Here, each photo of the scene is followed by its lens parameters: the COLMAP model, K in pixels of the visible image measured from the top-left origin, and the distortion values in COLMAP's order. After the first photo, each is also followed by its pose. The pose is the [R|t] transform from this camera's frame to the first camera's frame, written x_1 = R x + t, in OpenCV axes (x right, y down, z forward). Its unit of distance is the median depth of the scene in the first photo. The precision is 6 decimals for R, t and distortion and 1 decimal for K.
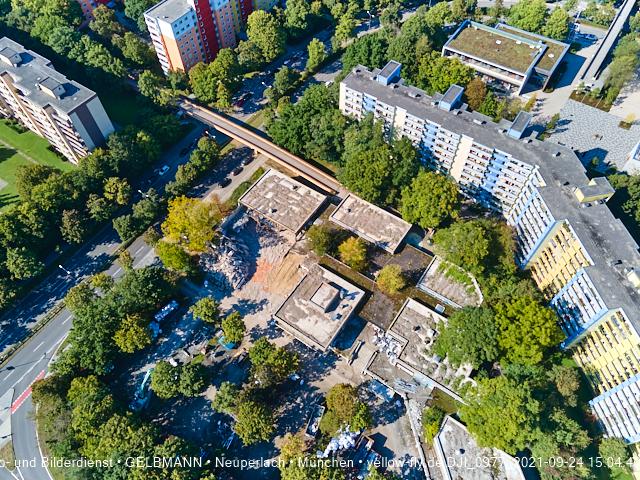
lens RADIAL K [[464.9, 0, 320.0], [0, 464.9, 240.0], [0, 0, 1]] dist [0.021867, 0.033587]
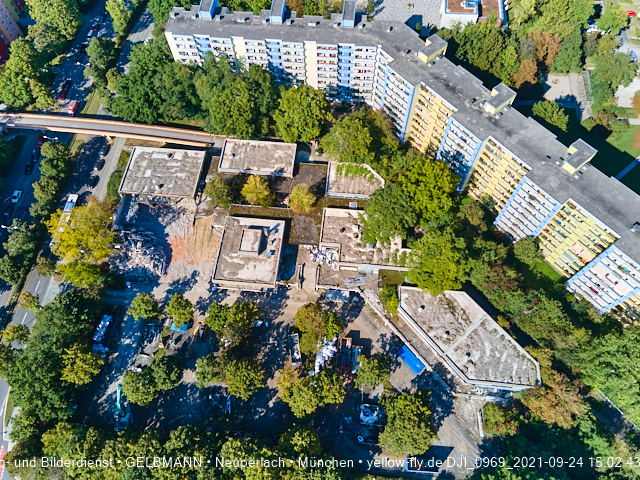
lens RADIAL K [[464.9, 0, 320.0], [0, 464.9, 240.0], [0, 0, 1]] dist [0.021867, 0.033587]
pose [[0.878081, -0.428069, 0.213846, -0.067244], [0.402726, 0.902464, 0.152872, 0.023231], [-0.258428, -0.048113, 0.964832, -0.013654]]
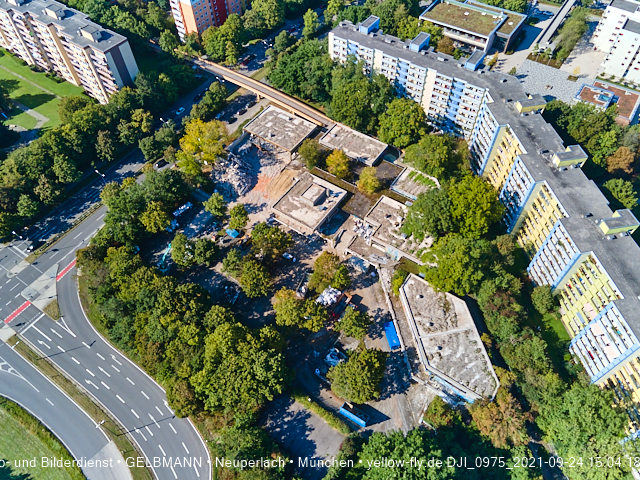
lens RADIAL K [[464.9, 0, 320.0], [0, 464.9, 240.0], [0, 0, 1]] dist [0.021867, 0.033587]
pose [[0.999989, 0.003657, -0.002792, 0.027727], [-0.003806, 0.998453, -0.055477, 0.284146], [0.002584, 0.055487, 0.998456, -0.188524]]
